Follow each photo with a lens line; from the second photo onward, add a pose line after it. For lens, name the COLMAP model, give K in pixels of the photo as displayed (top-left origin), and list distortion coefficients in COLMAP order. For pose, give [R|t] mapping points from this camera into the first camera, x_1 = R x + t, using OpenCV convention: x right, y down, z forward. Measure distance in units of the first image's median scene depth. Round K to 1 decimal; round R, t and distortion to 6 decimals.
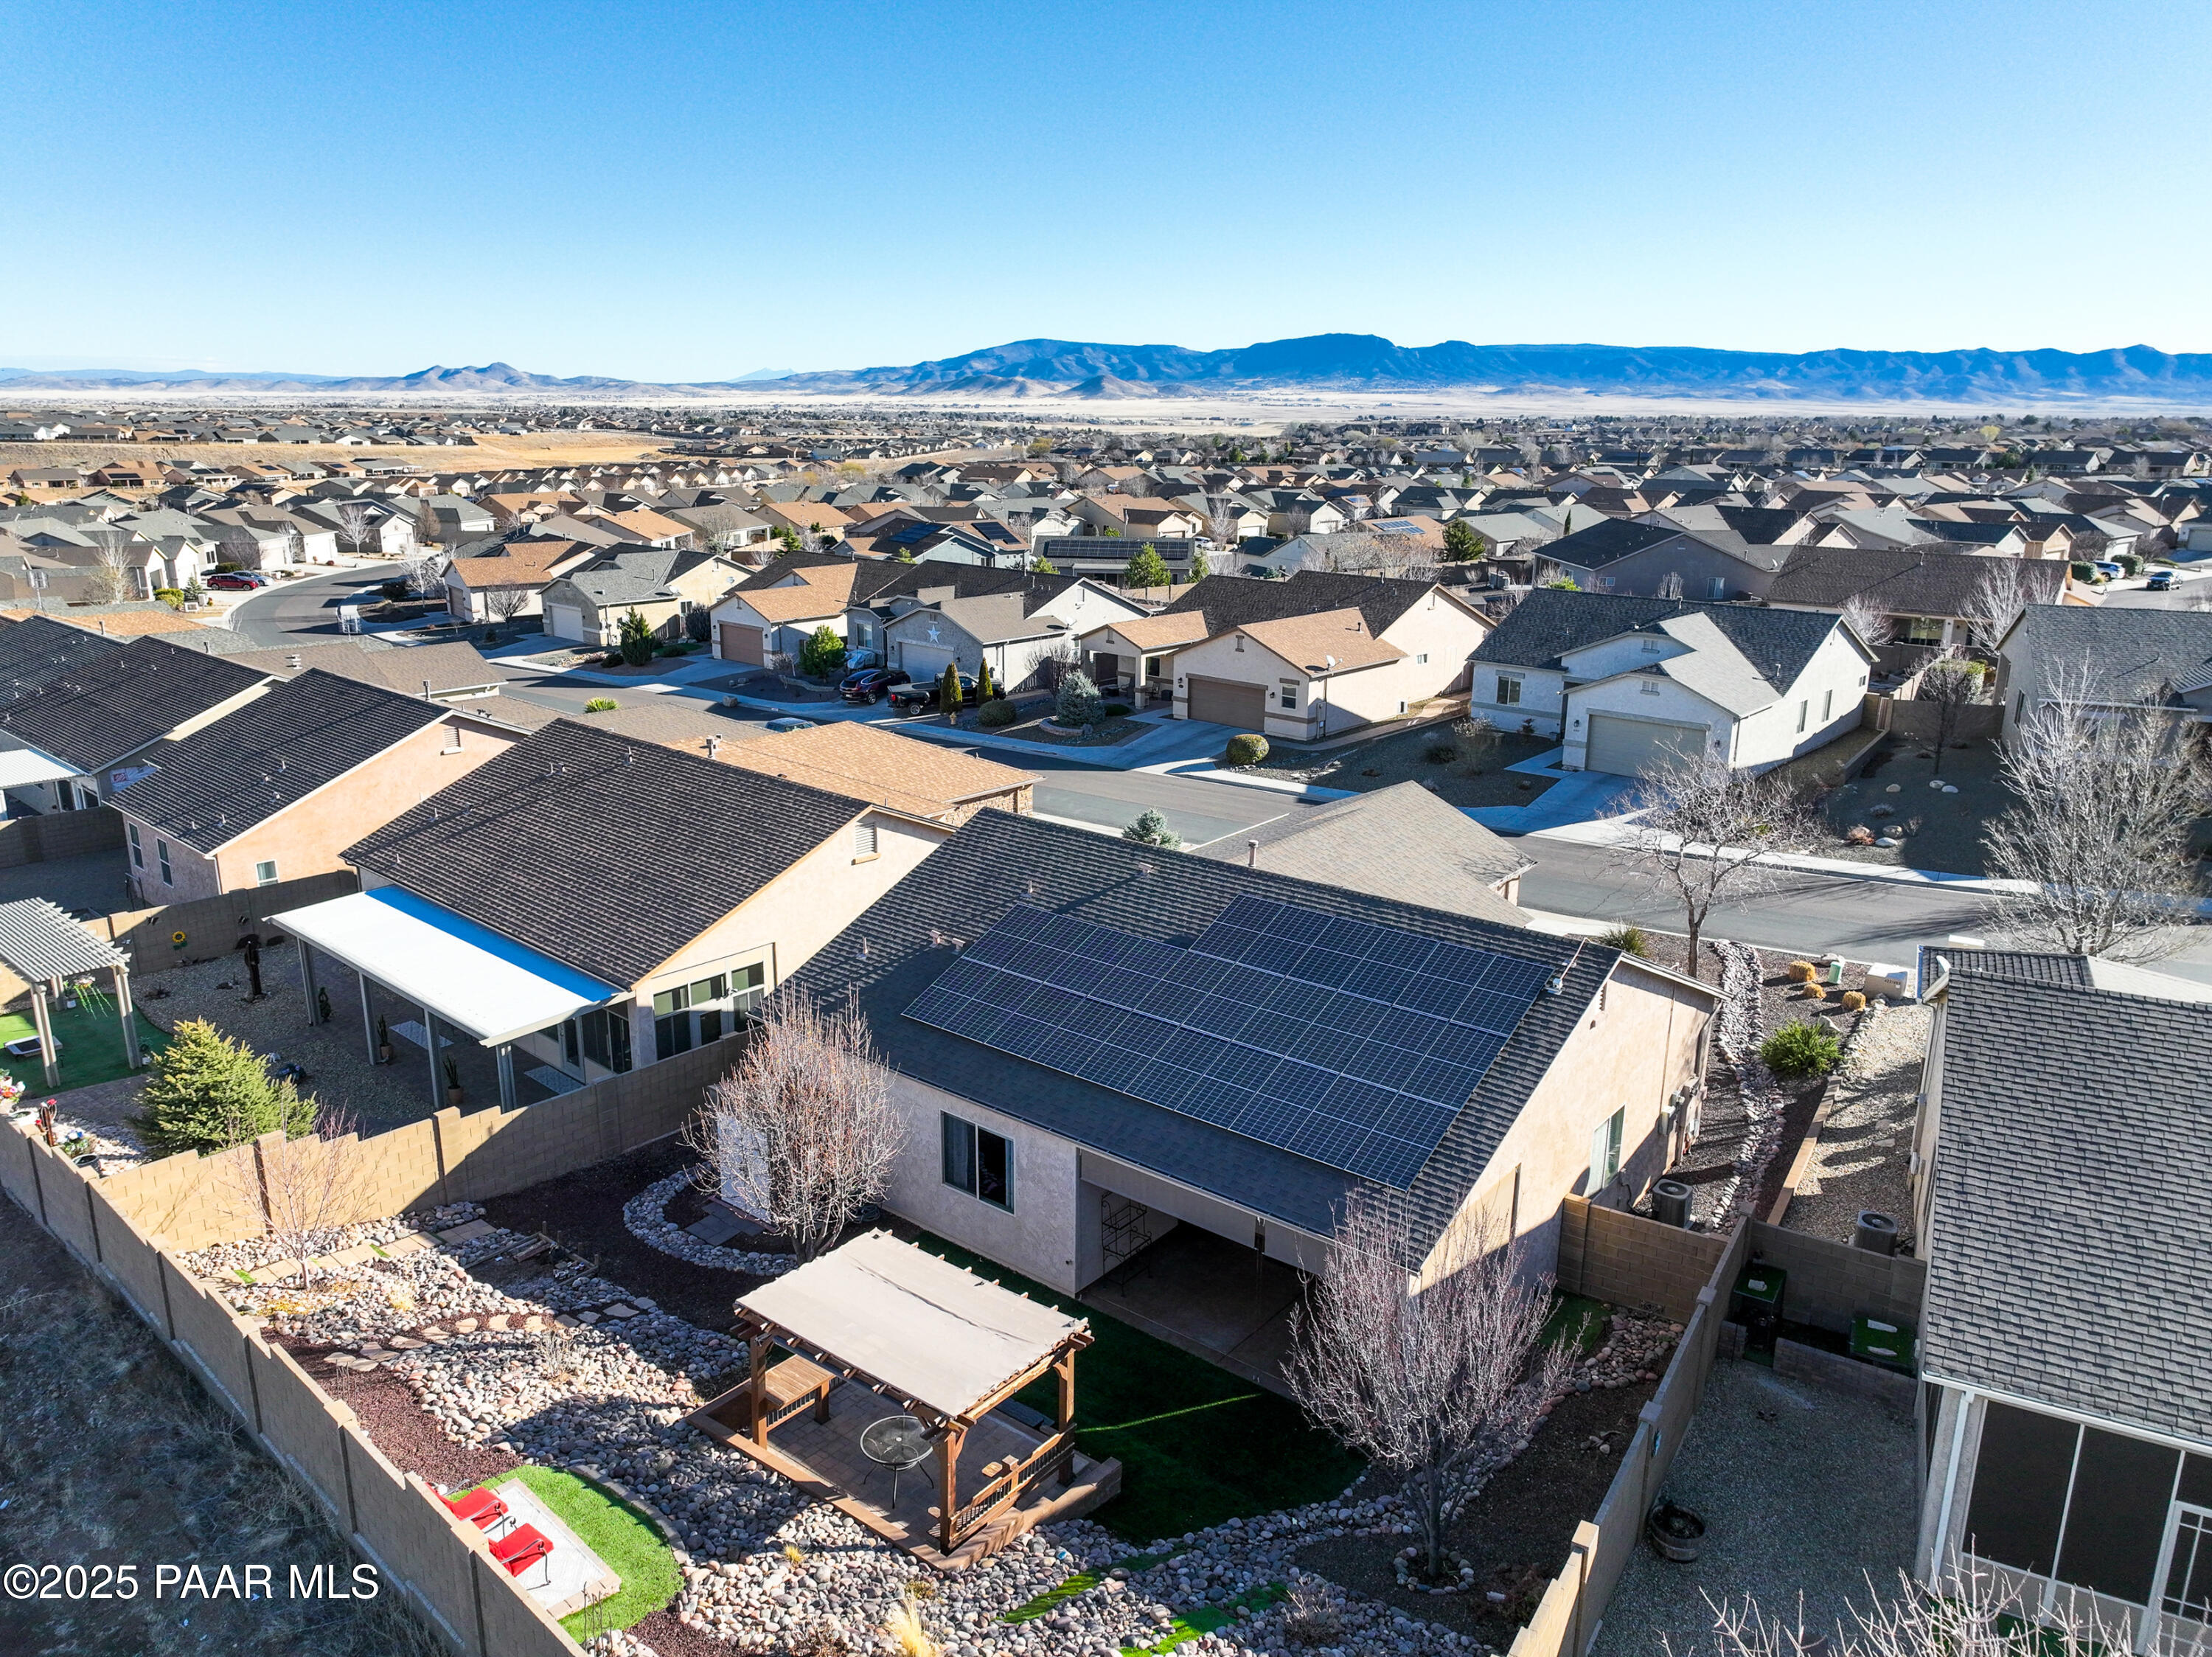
lens RADIAL K [[1559.7, 0, 1108.6], [0, 1559.7, 832.0], [0, 0, 1]] dist [-0.004558, 0.019999]
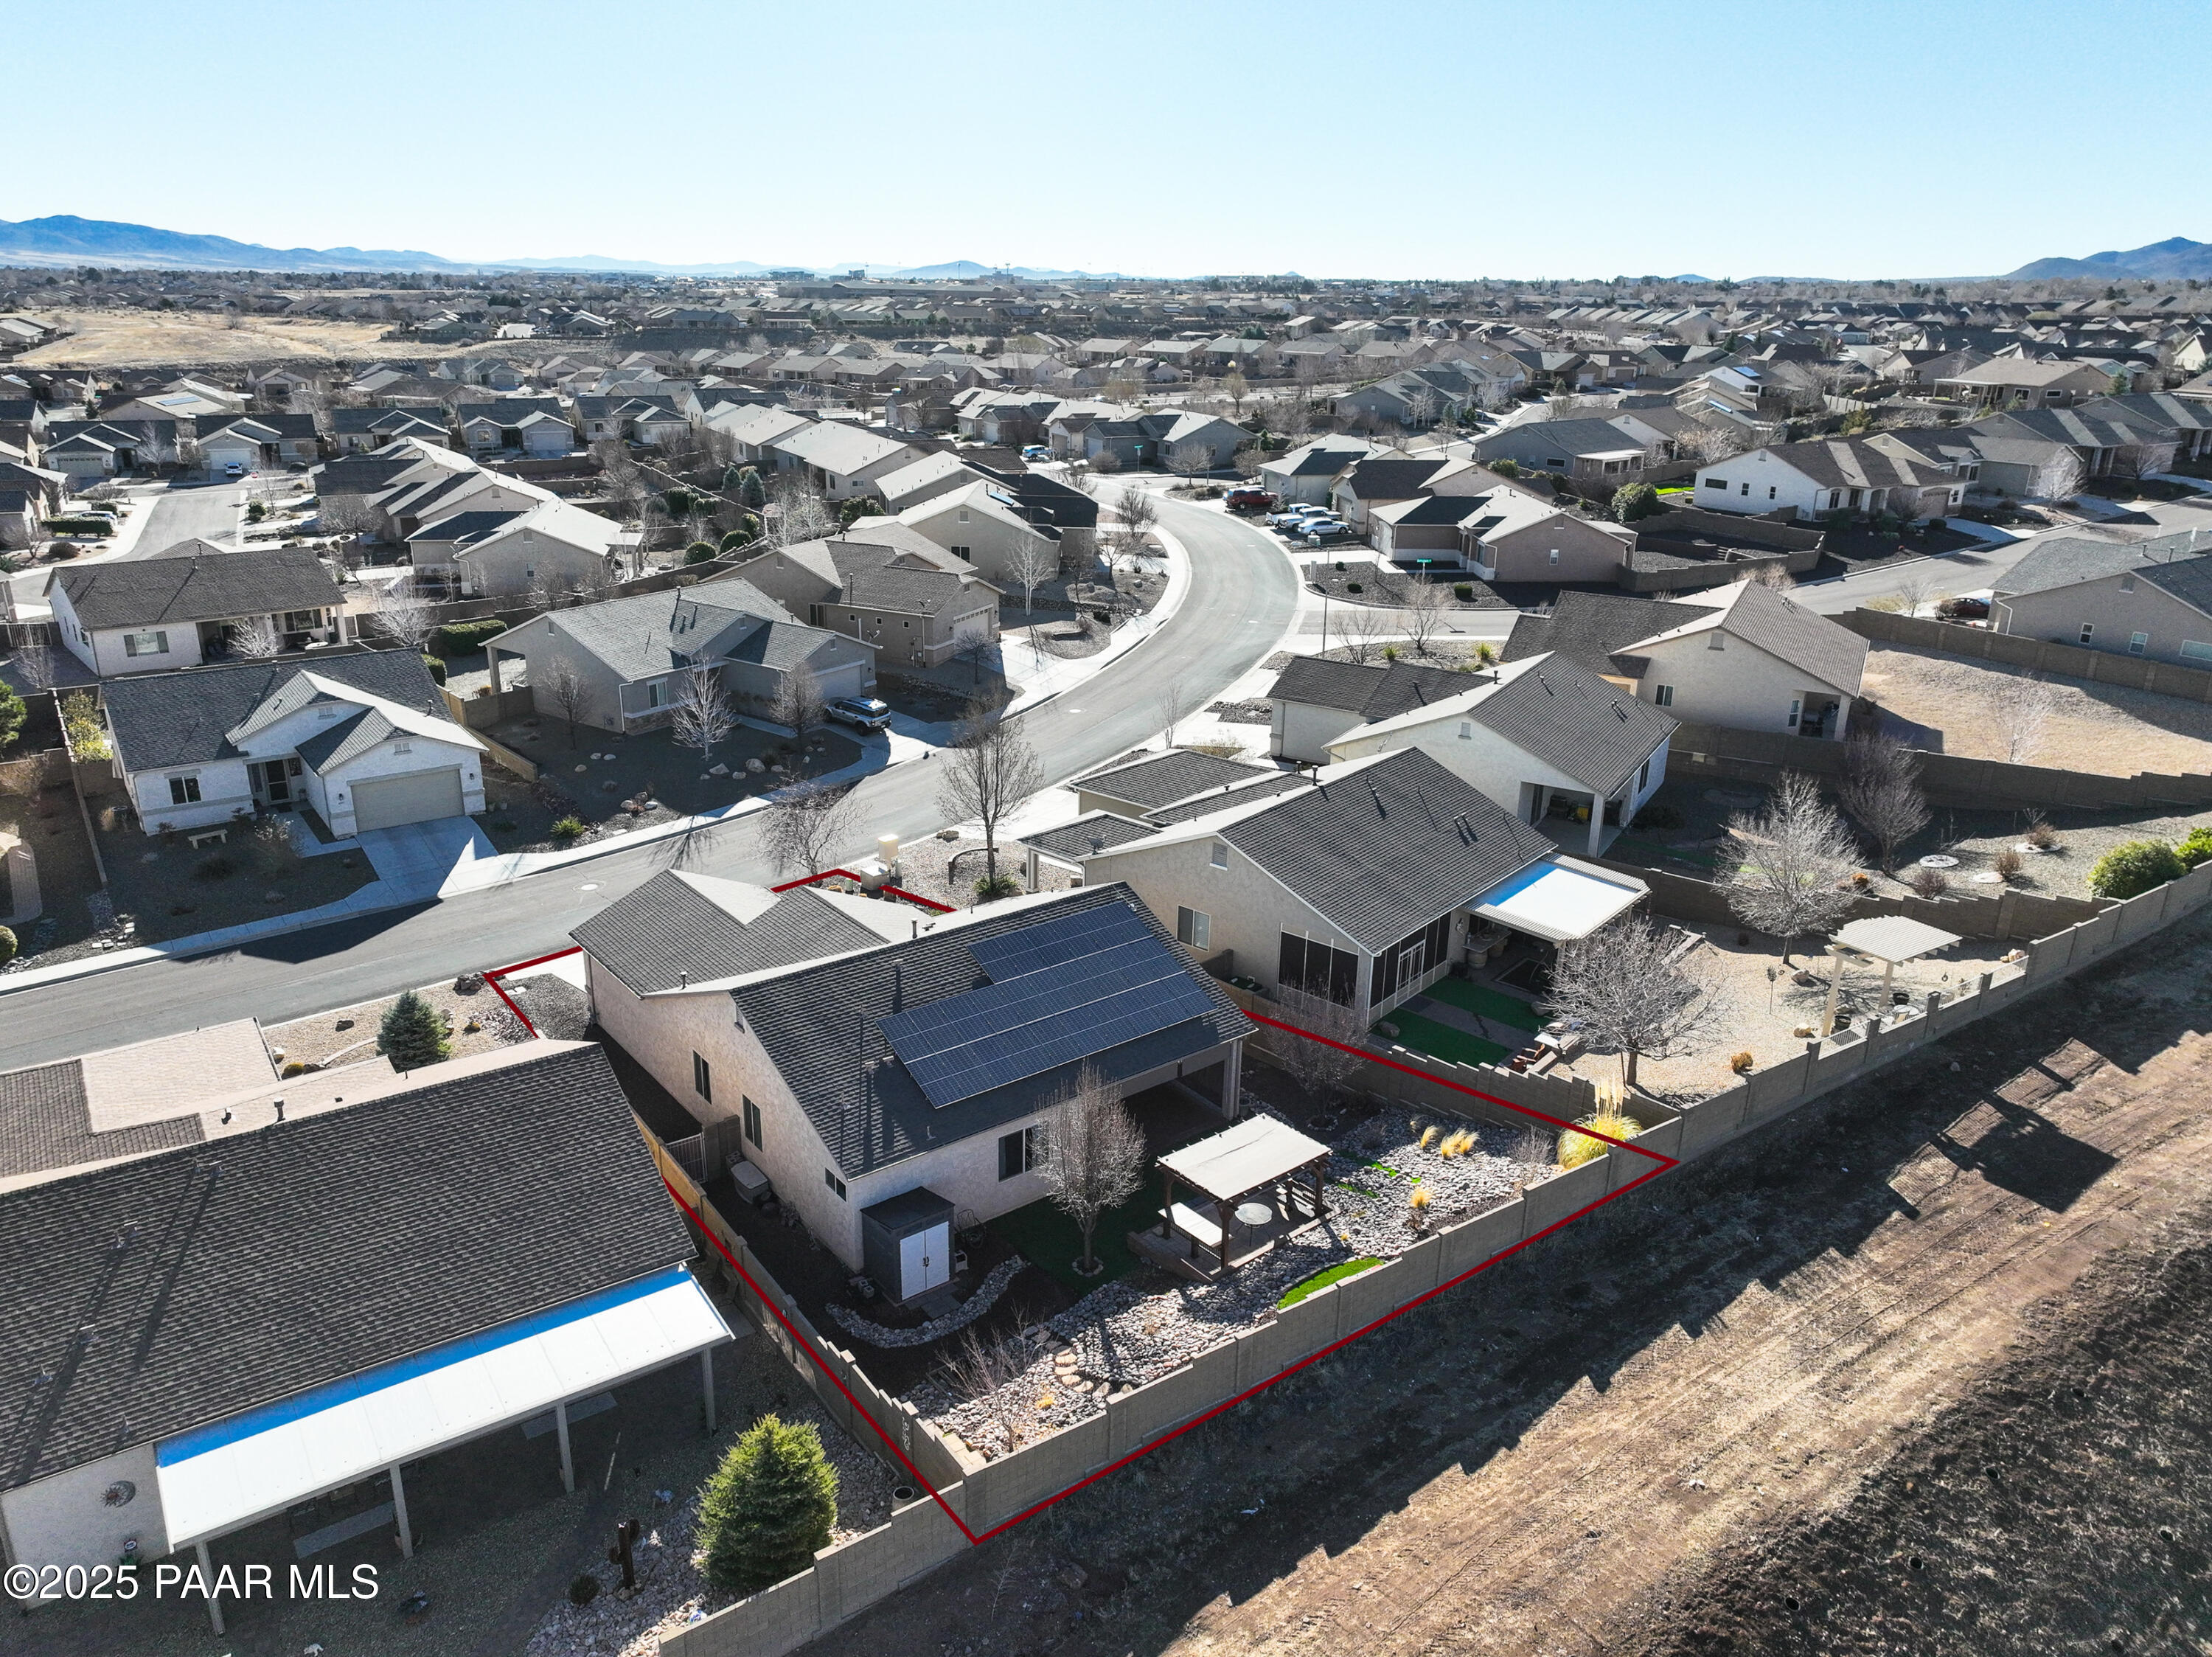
lens RADIAL K [[1559.7, 0, 1106.5], [0, 1559.7, 832.1], [0, 0, 1]] dist [-0.004558, 0.019999]
pose [[0.217691, -0.331838, 0.917875, -0.471719], [0.242880, 0.929263, 0.278352, -0.172437], [-0.945315, 0.162339, 0.282889, 0.132622]]
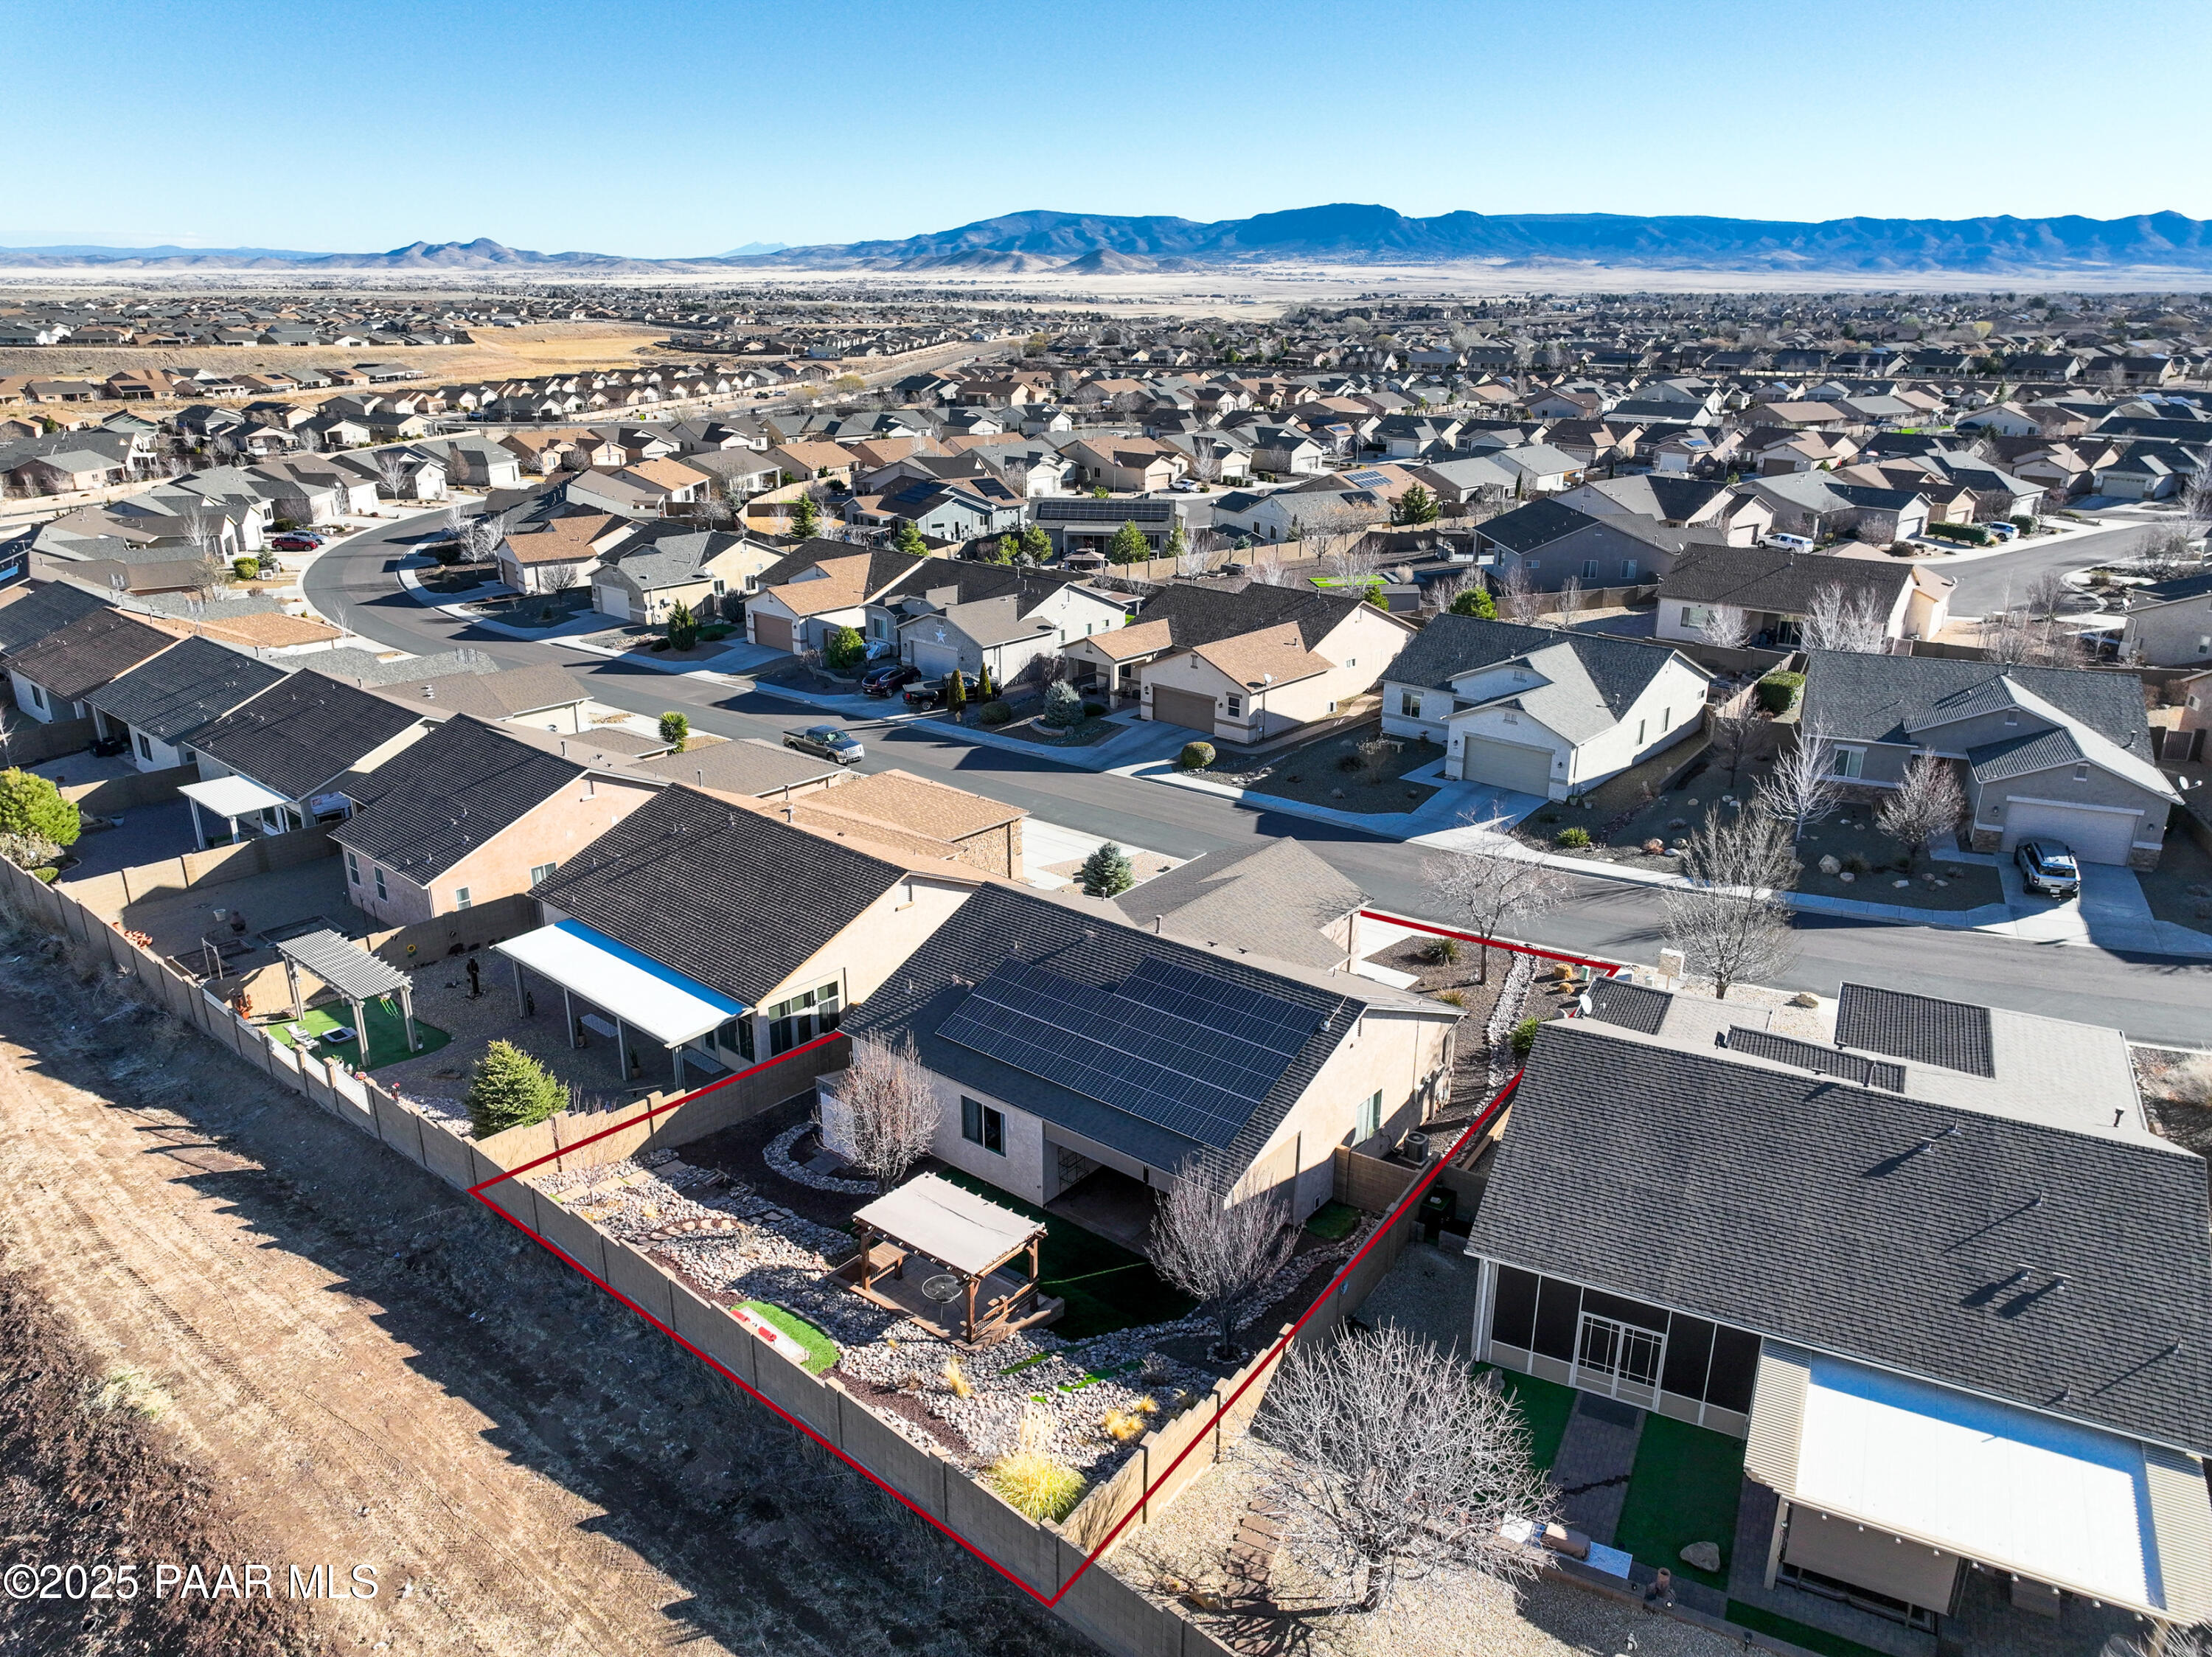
lens RADIAL K [[1559.7, 0, 1108.5], [0, 1559.7, 836.2], [0, 0, 1]] dist [-0.004558, 0.019999]
pose [[0.999990, -0.004223, -0.001148, 0.016457], [0.004298, 0.997072, 0.076341, -0.070672], [0.000823, -0.076346, 0.997081, -0.199603]]
